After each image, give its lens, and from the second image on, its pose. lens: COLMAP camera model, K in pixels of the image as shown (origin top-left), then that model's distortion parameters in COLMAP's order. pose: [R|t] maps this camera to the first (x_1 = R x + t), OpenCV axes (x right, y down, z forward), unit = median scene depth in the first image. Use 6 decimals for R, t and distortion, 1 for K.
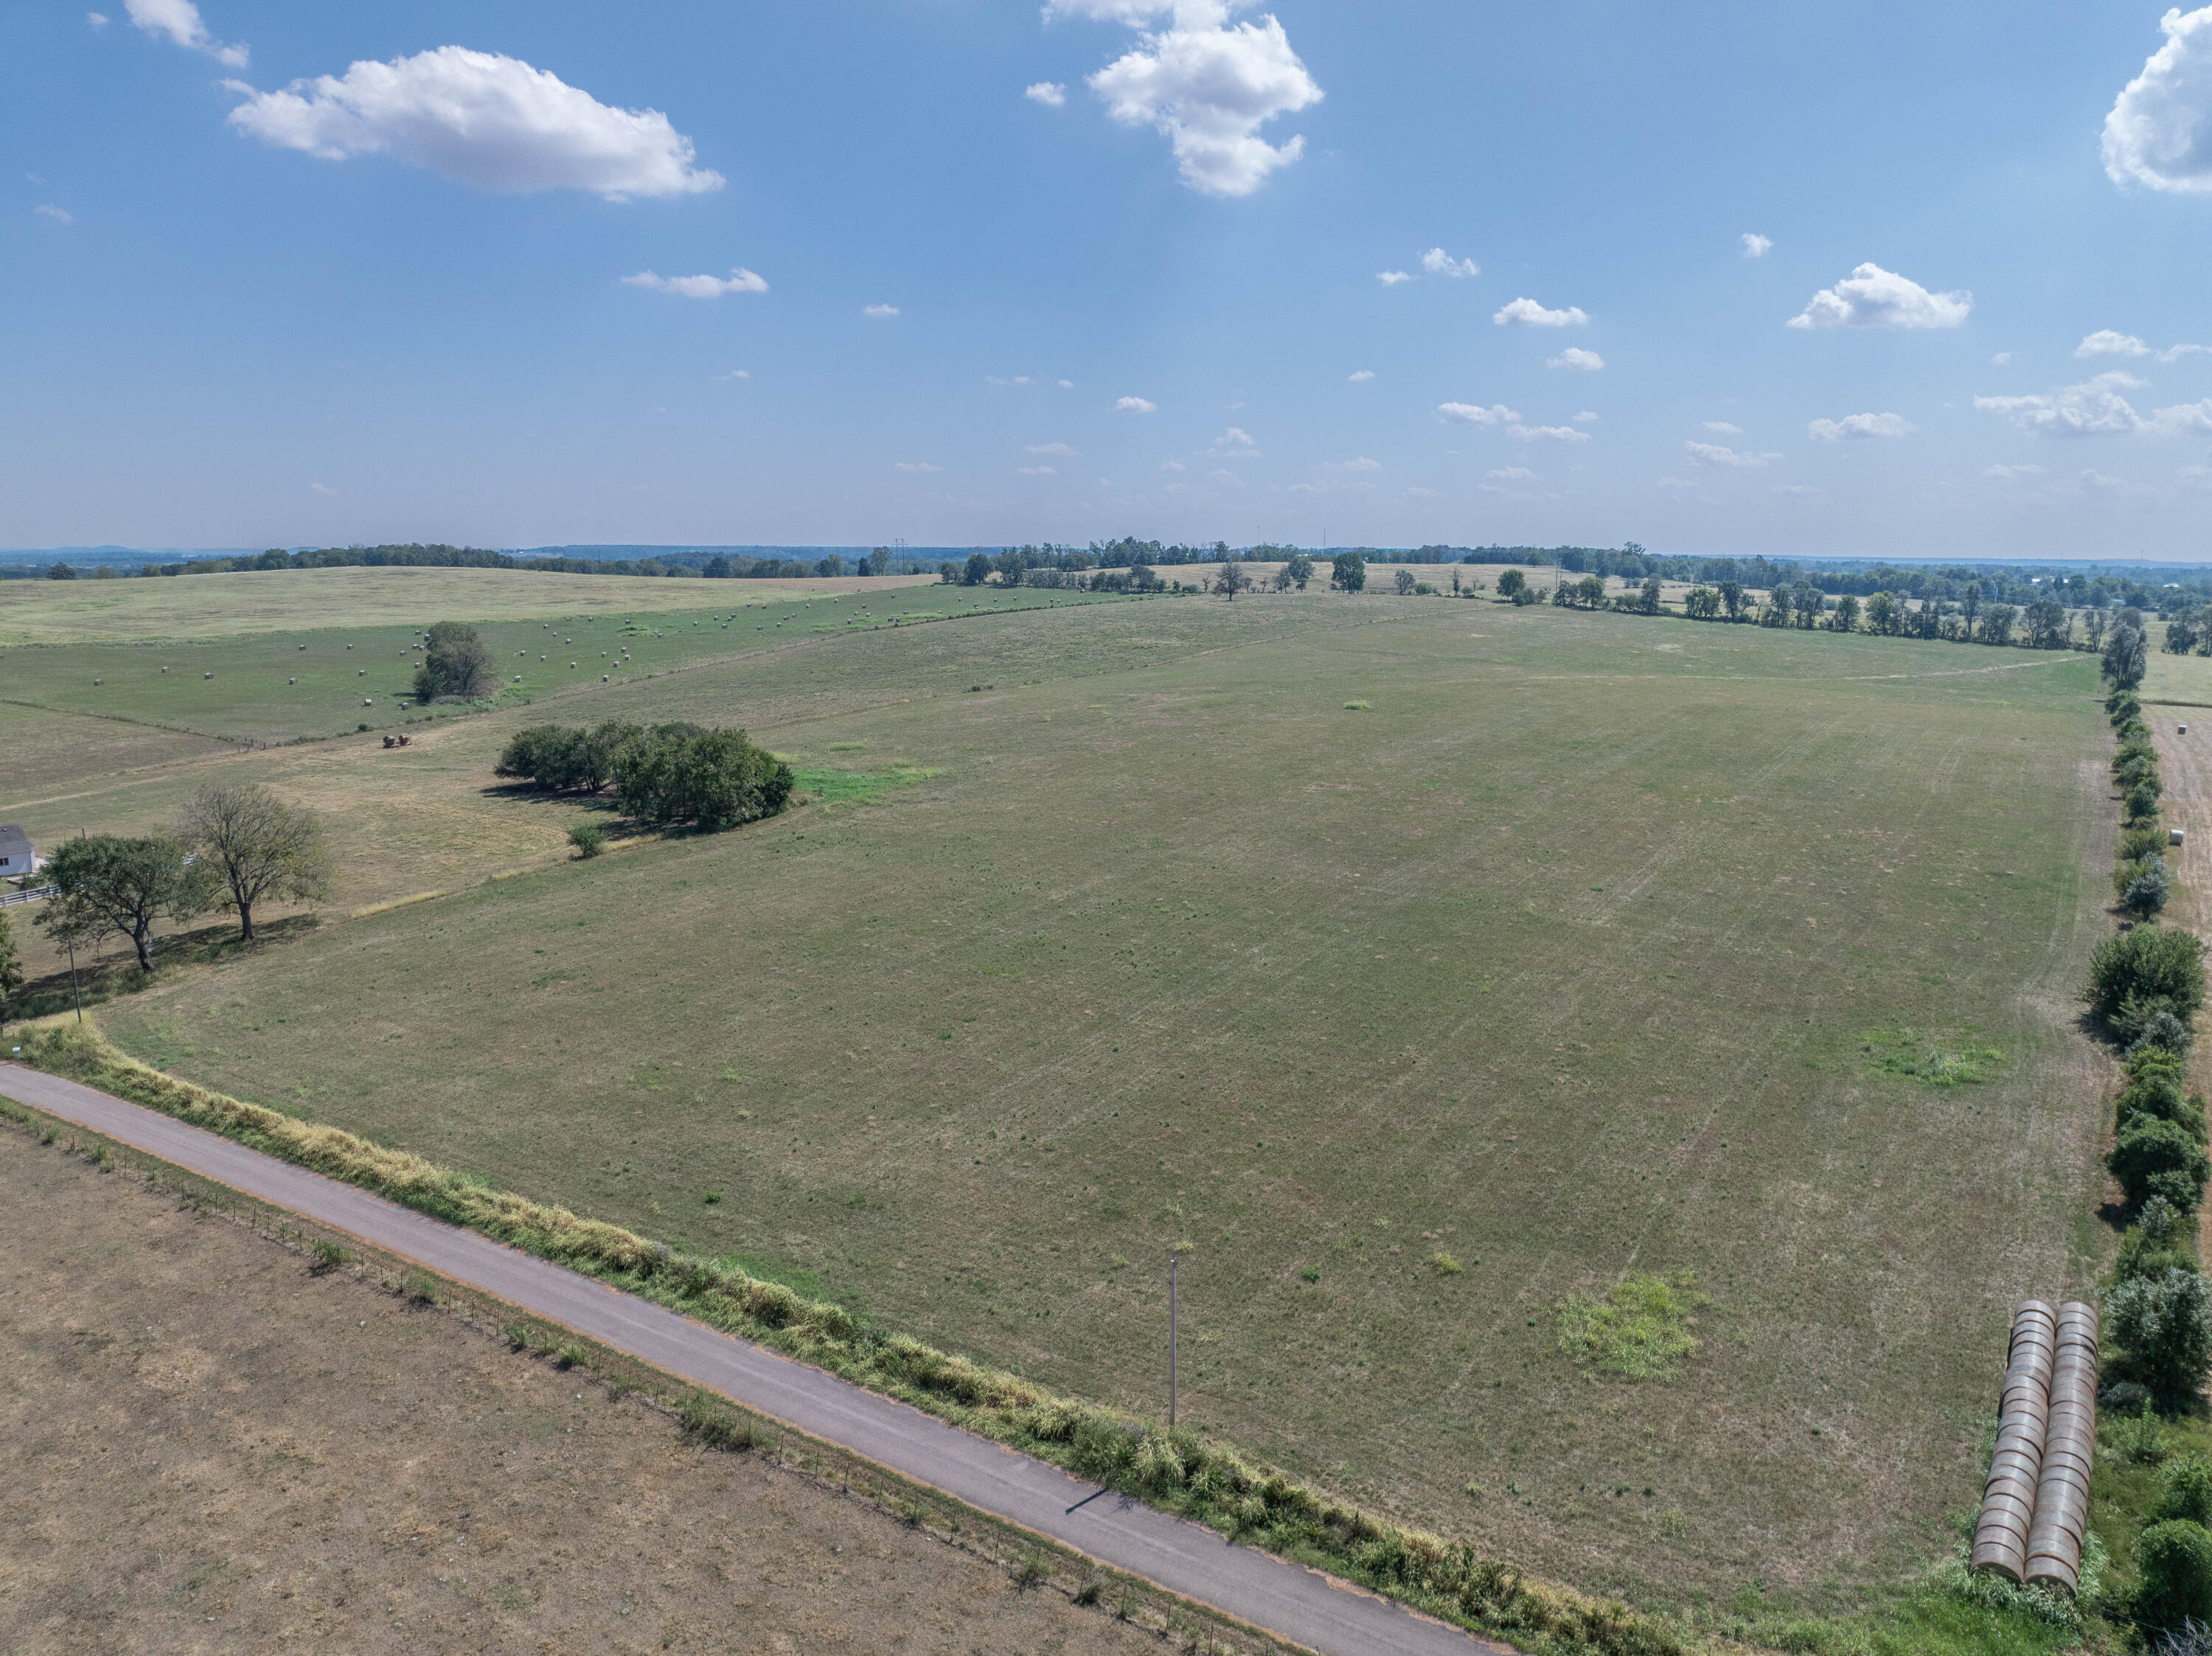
lens RADIAL K [[1624.1, 0, 1119.8], [0, 1624.1, 842.9], [0, 0, 1]] dist [-0.035671, -0.002863]
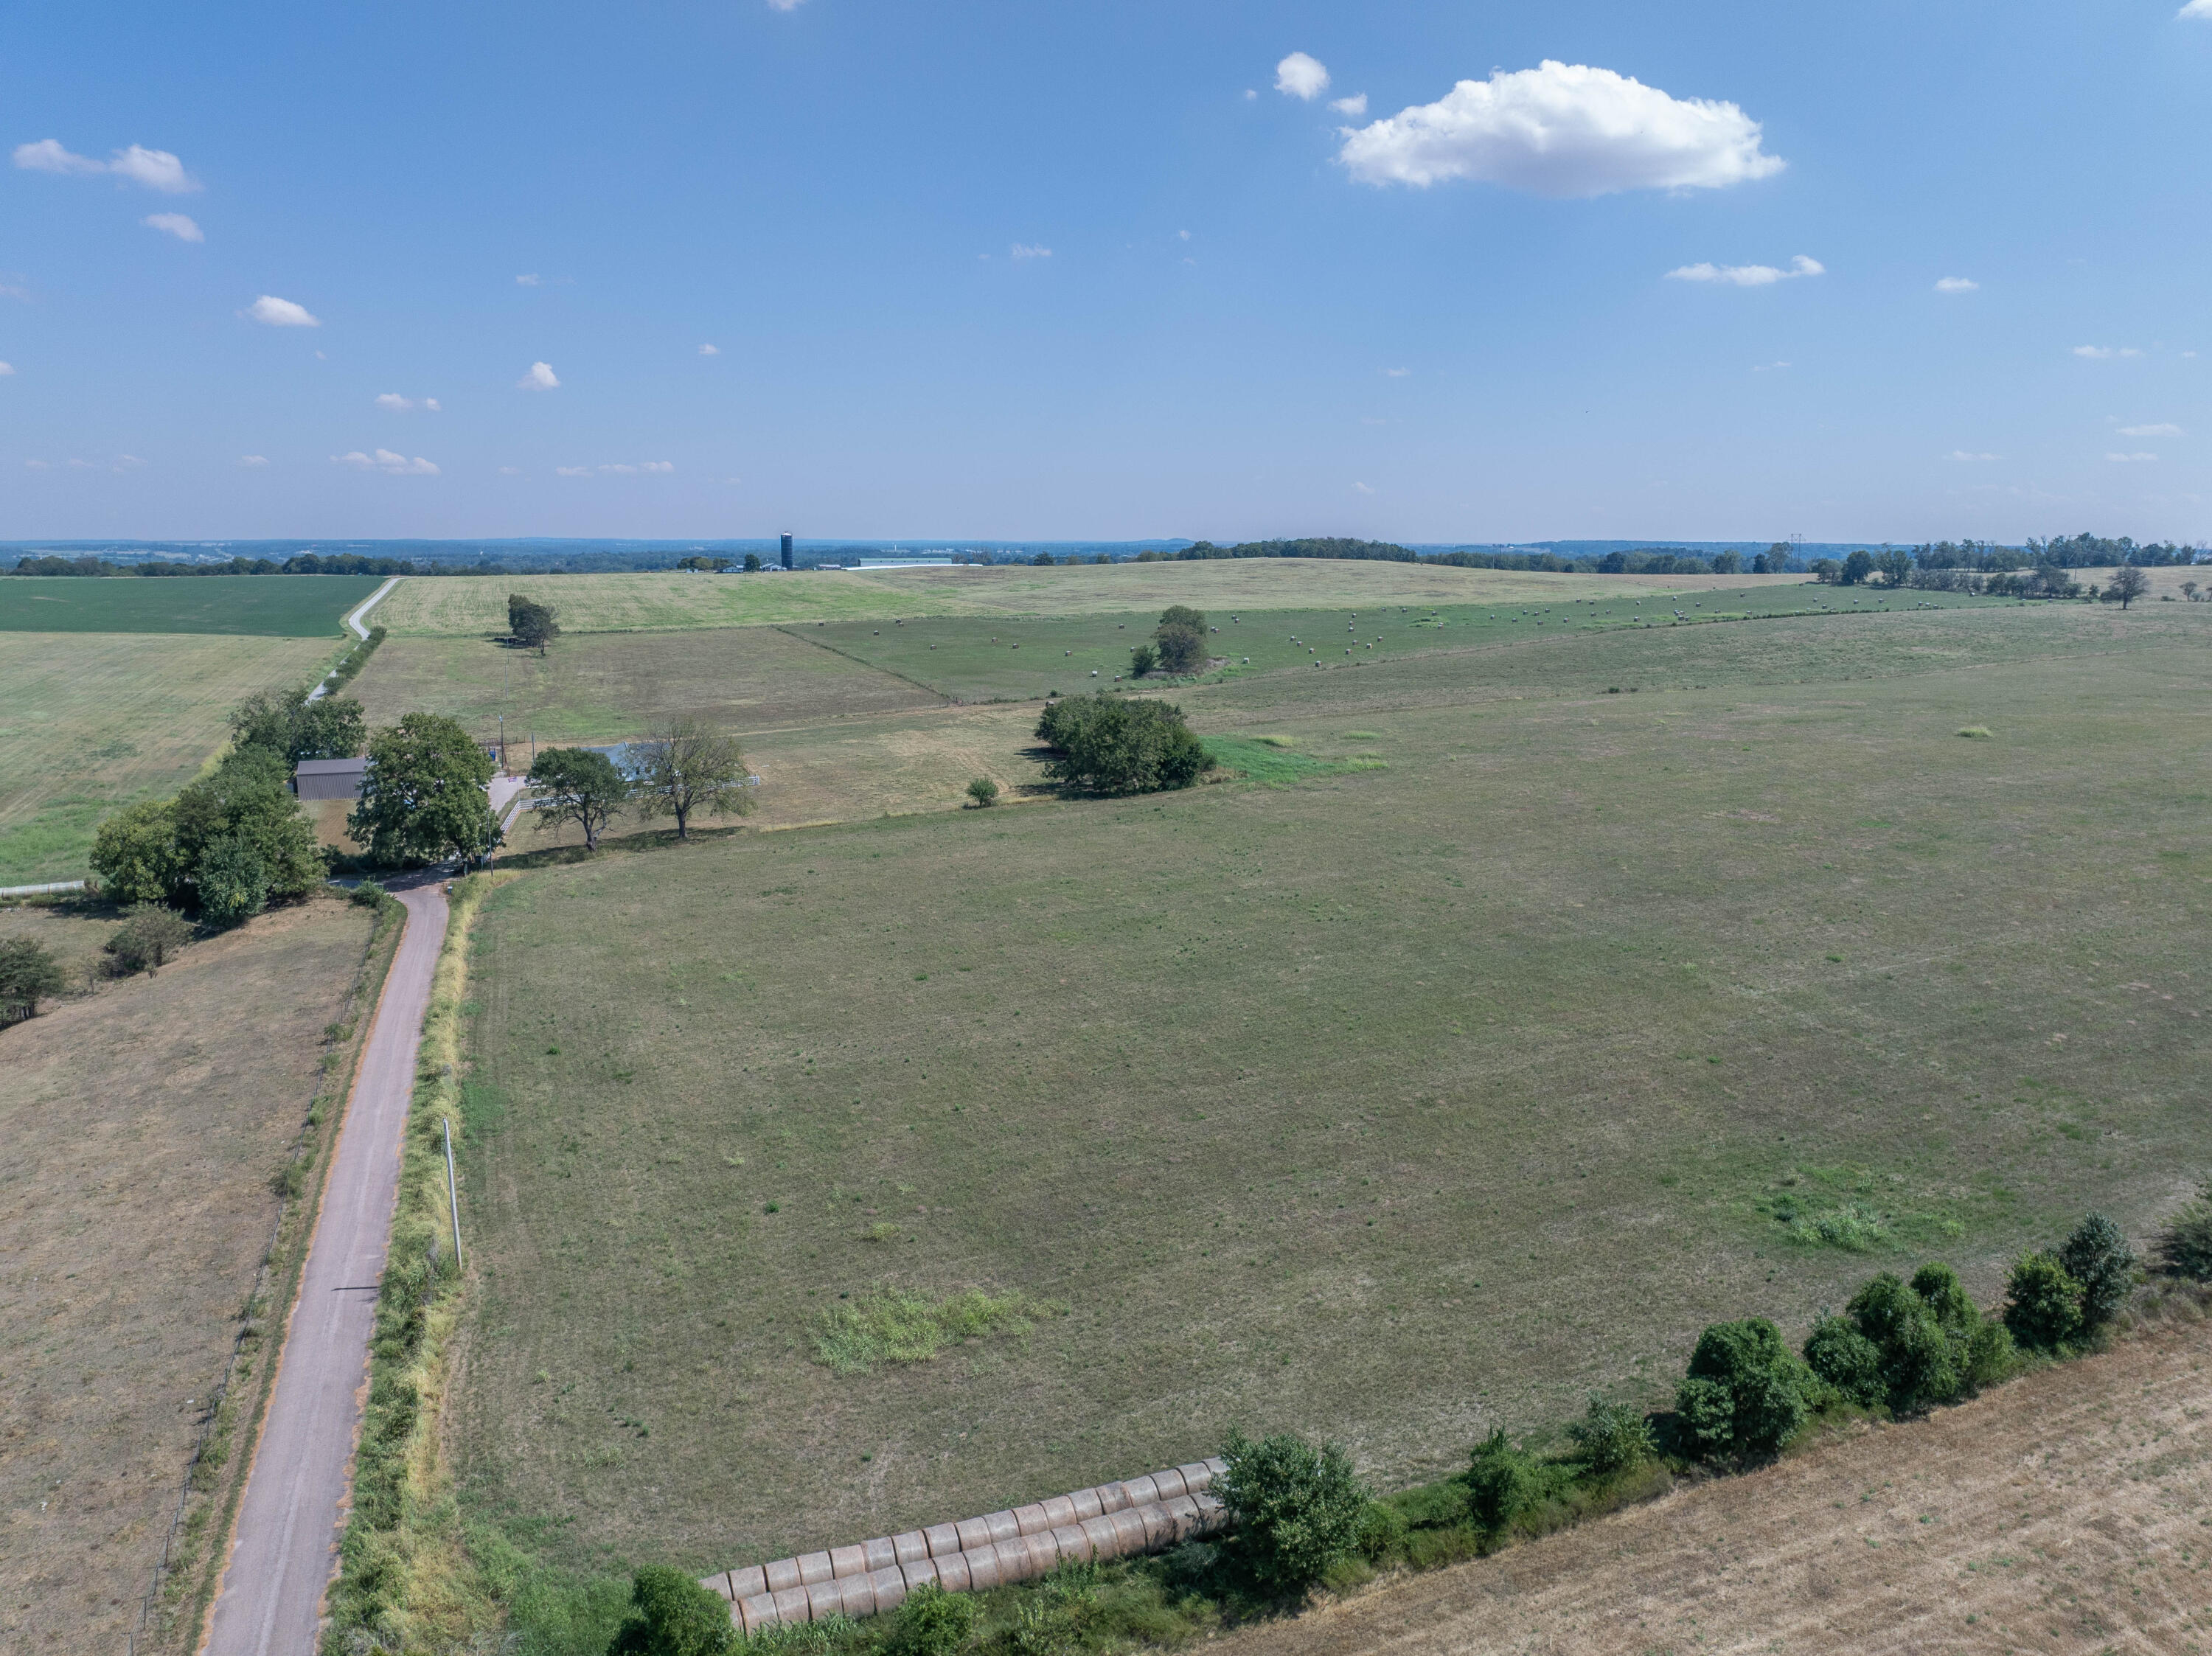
lens RADIAL K [[1624.1, 0, 1119.2], [0, 1624.1, 810.3], [0, 0, 1]] dist [-0.035671, -0.002863]
pose [[0.800603, 0.095802, -0.591486, 0.118500], [-0.105748, 0.994232, 0.017899, -0.005459], [0.589789, 0.048219, 0.806116, 0.031906]]
